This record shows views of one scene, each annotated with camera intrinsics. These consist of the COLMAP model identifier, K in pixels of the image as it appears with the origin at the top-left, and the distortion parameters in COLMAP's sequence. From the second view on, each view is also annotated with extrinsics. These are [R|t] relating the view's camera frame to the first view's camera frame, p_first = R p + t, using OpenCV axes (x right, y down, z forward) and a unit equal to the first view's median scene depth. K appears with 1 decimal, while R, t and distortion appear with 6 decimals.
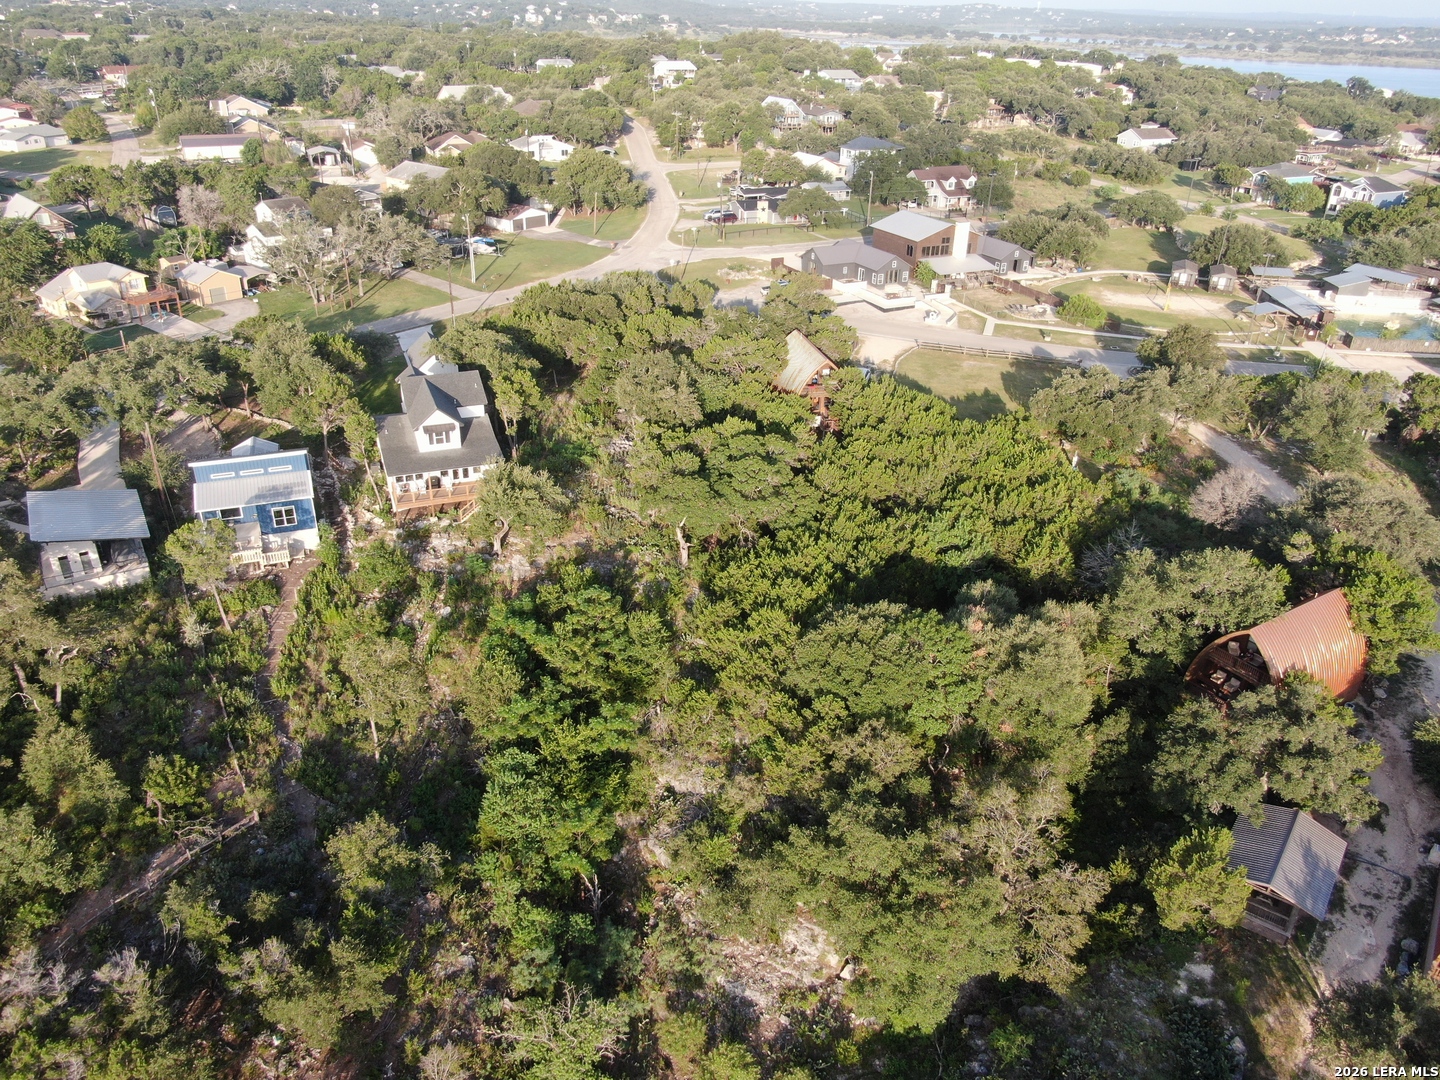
lens RADIAL K [[1032.5, 0, 720.0], [0, 1032.5, 540.0], [0, 0, 1]] dist [-0.017250, 0.006960]
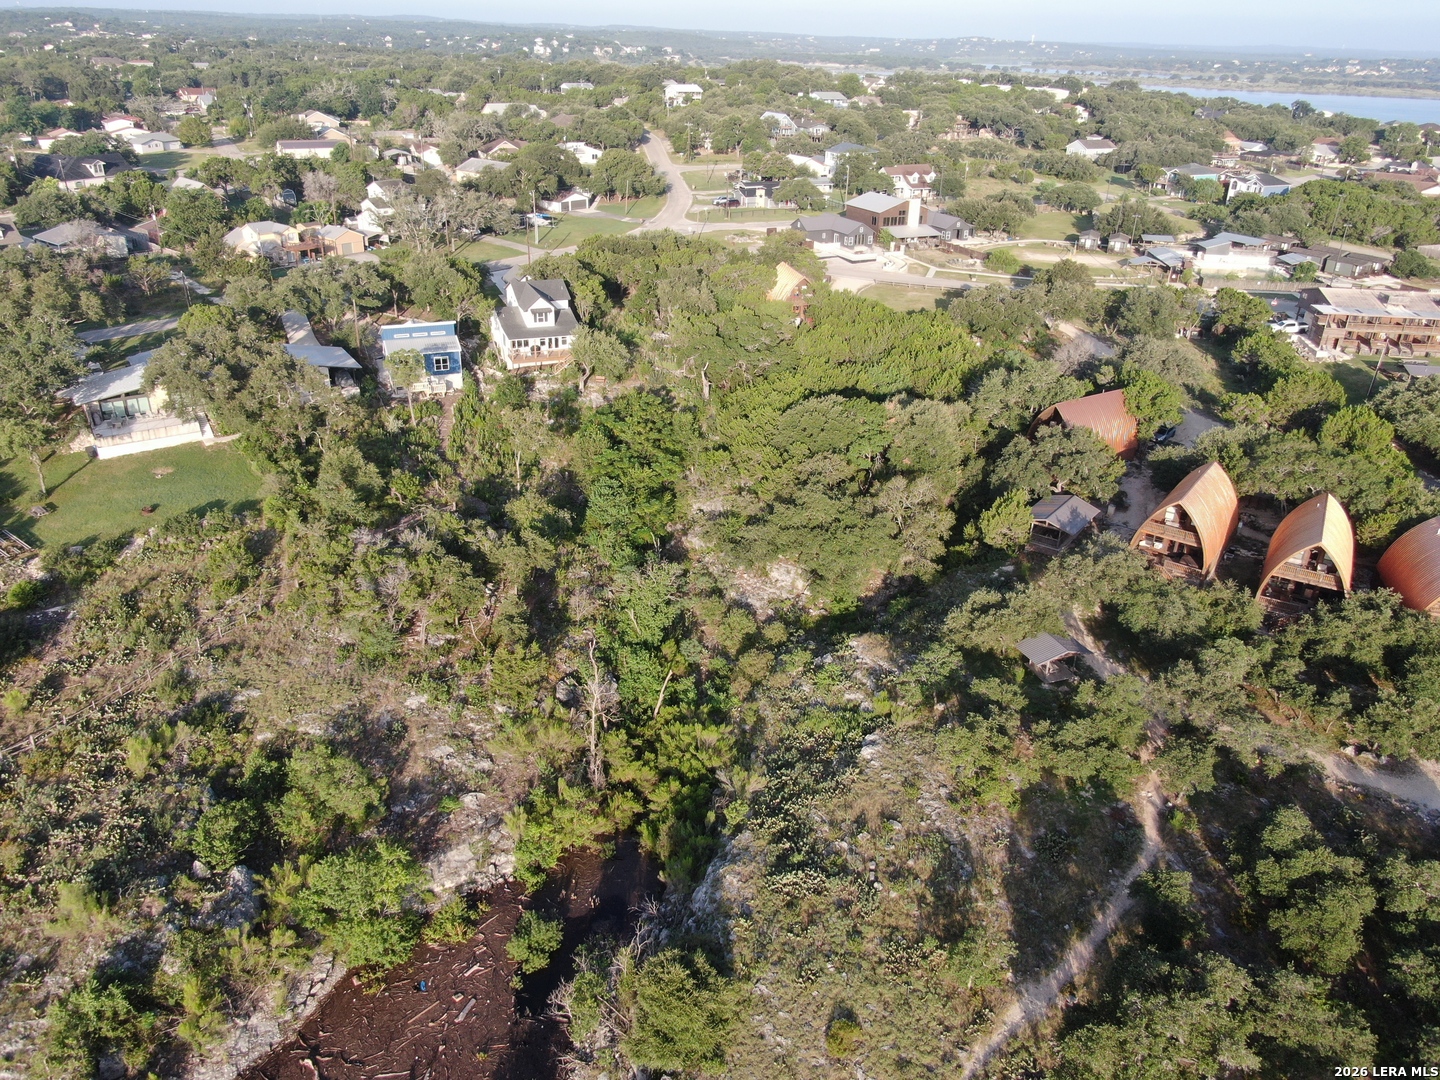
lens RADIAL K [[1032.5, 0, 720.0], [0, 1032.5, 540.0], [0, 0, 1]] dist [-0.017250, 0.006960]
pose [[1.000000, 0.000381, -0.000202, -0.007981], [-0.000386, 0.999663, -0.025974, 0.146970], [0.000192, 0.025974, 0.999663, -0.269285]]
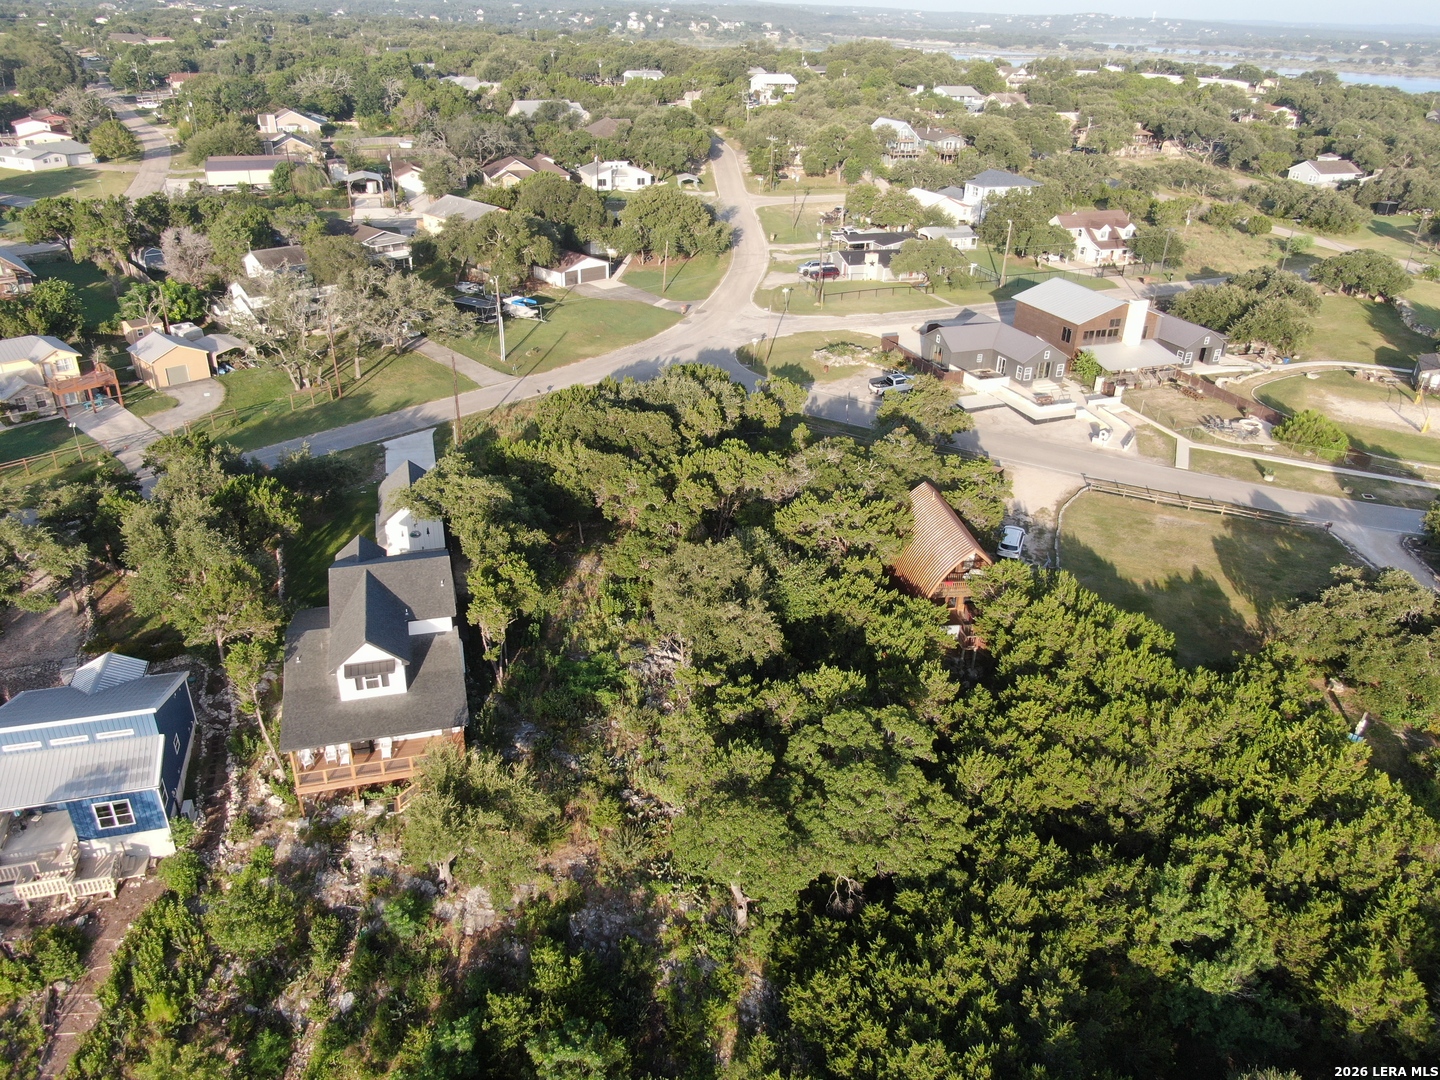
lens RADIAL K [[1032.5, 0, 720.0], [0, 1032.5, 540.0], [0, 0, 1]] dist [-0.017250, 0.006960]
pose [[0.995968, 0.044712, -0.077773, -0.005244], [-0.045176, 0.998970, -0.004216, -0.110203], [0.077504, 0.007712, 0.996962, 0.212763]]
